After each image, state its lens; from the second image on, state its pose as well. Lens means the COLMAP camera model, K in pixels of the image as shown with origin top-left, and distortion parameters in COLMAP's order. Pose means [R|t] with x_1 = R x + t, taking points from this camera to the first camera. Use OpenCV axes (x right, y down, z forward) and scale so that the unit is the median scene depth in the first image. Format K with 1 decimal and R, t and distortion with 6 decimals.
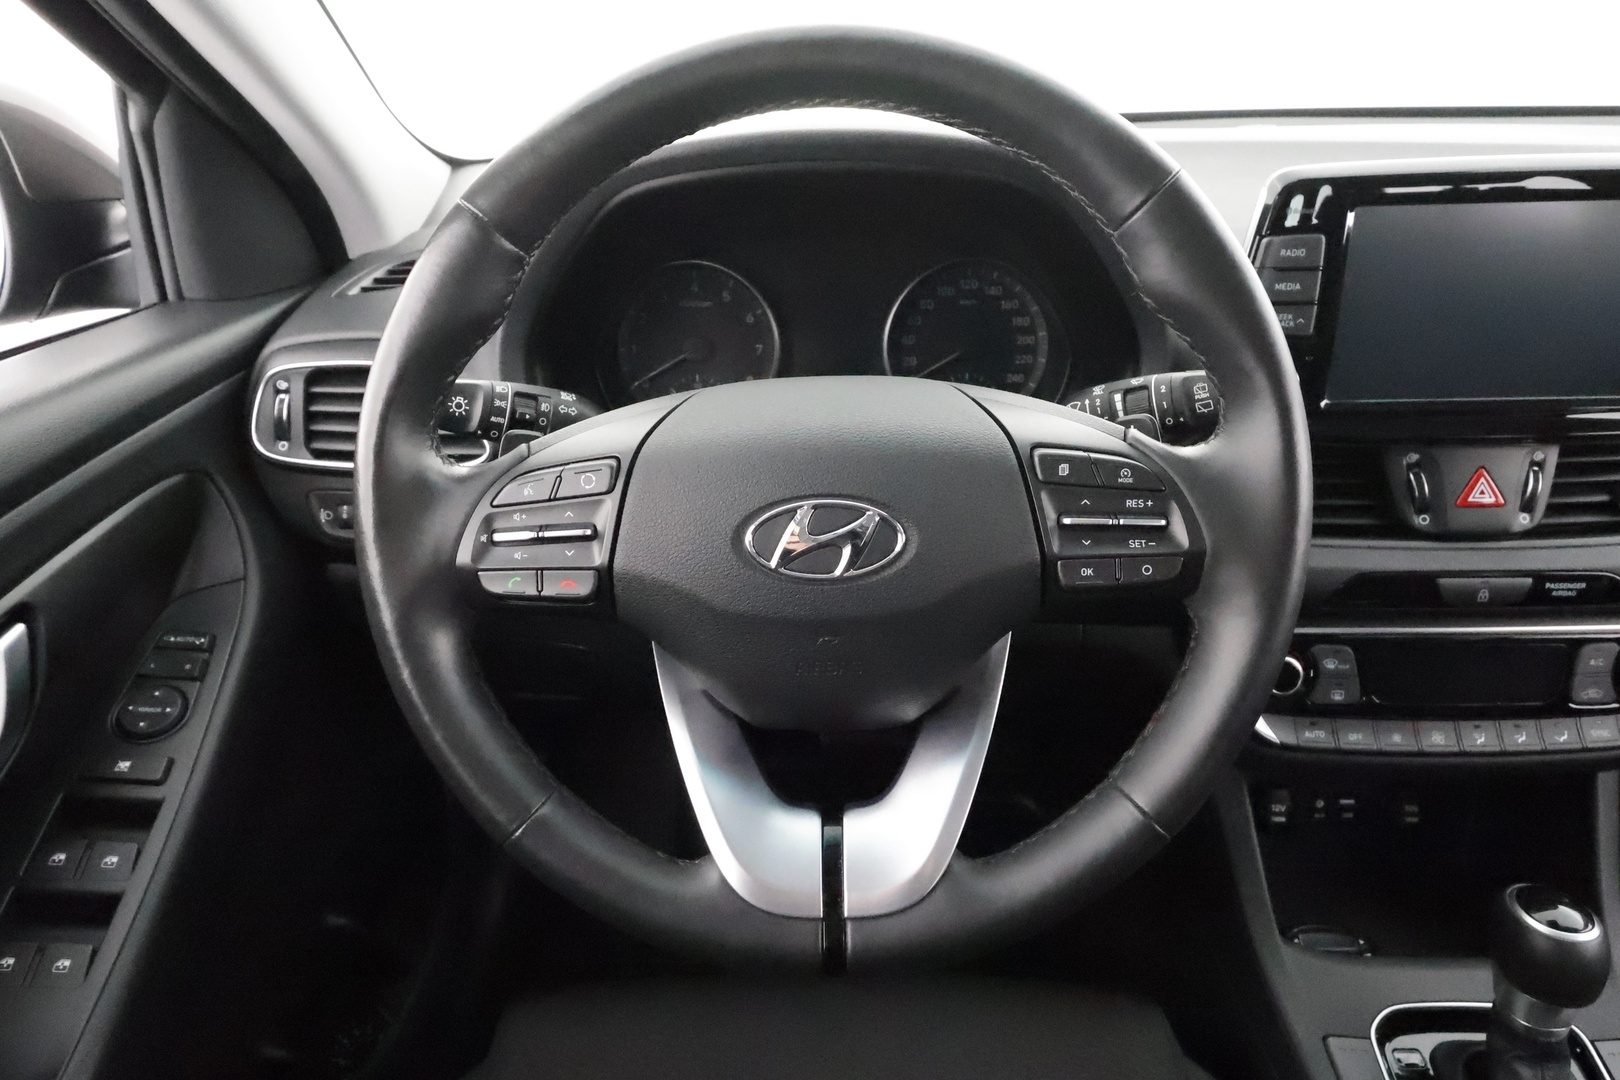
lens RADIAL K [[1036.8, 0, 804.8], [0, 1036.8, 538.5], [0, 0, 1]] dist [-0.007267, 0.010812]
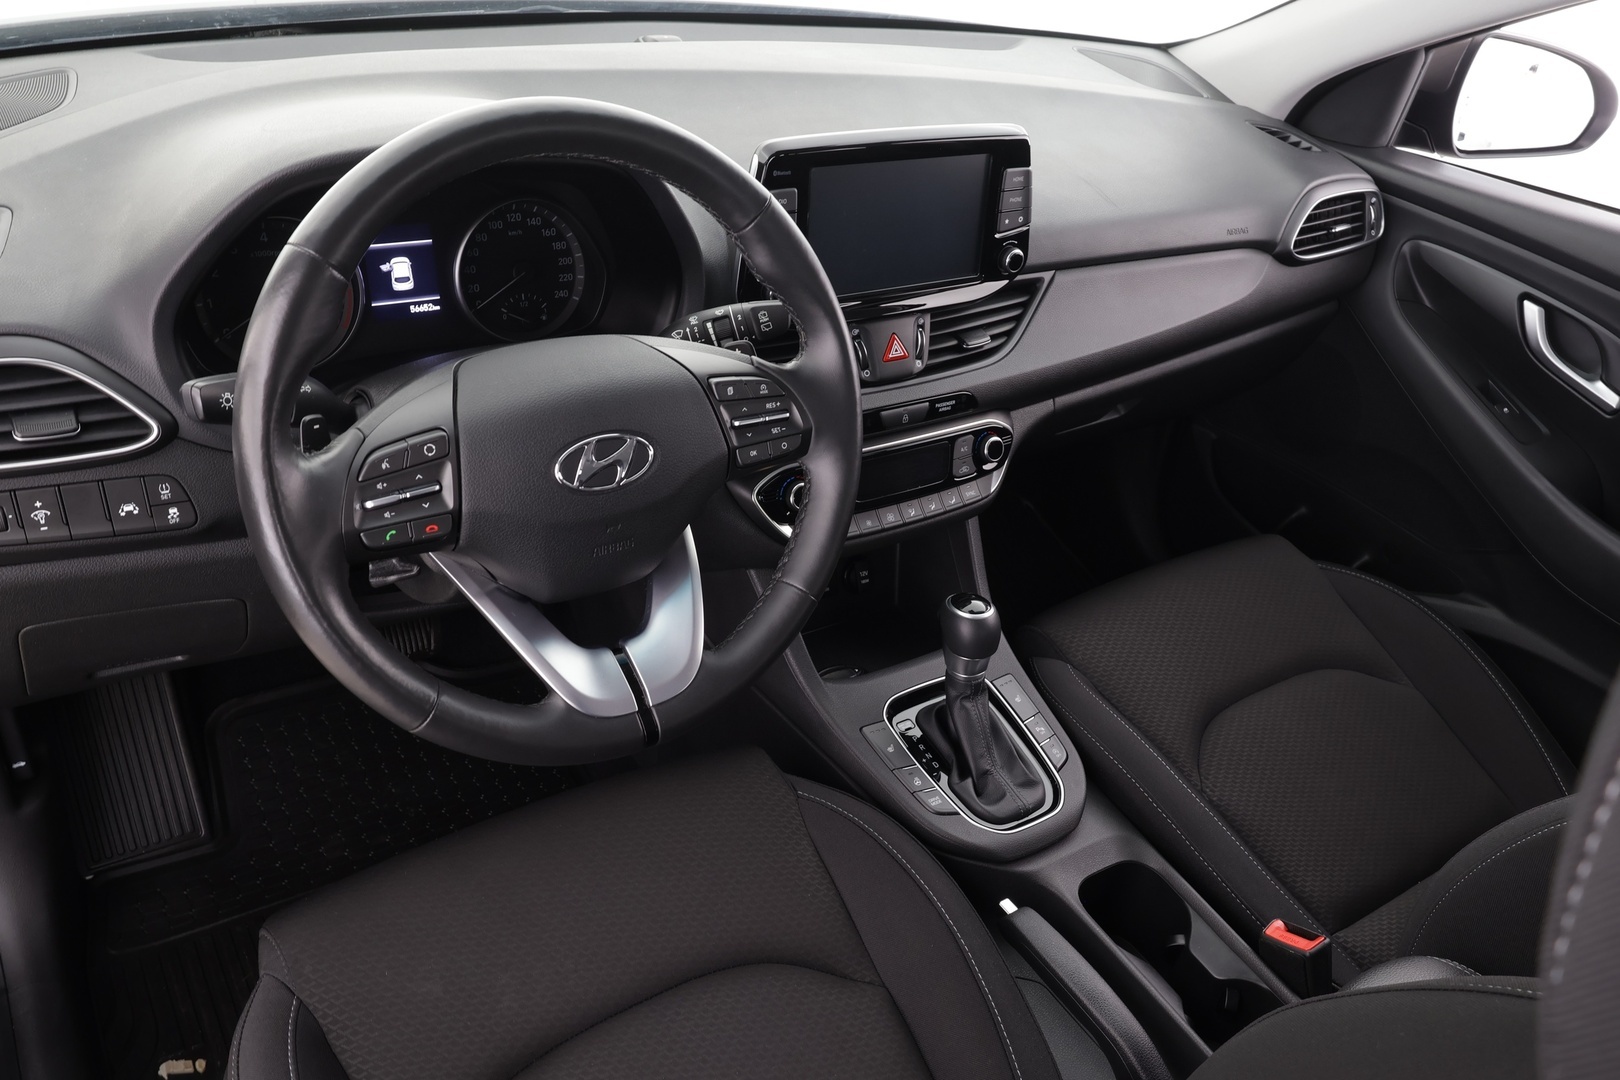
lens RADIAL K [[1297.5, 0, 809.8], [0, 1297.5, 530.9], [0, 0, 1]] dist [0.009323, 0.005828]
pose [[0.800971, -0.206849, 0.561835, -0.593856], [0.136581, 0.976806, 0.164913, -0.124377], [-0.582915, -0.055354, 0.810645, -0.494717]]
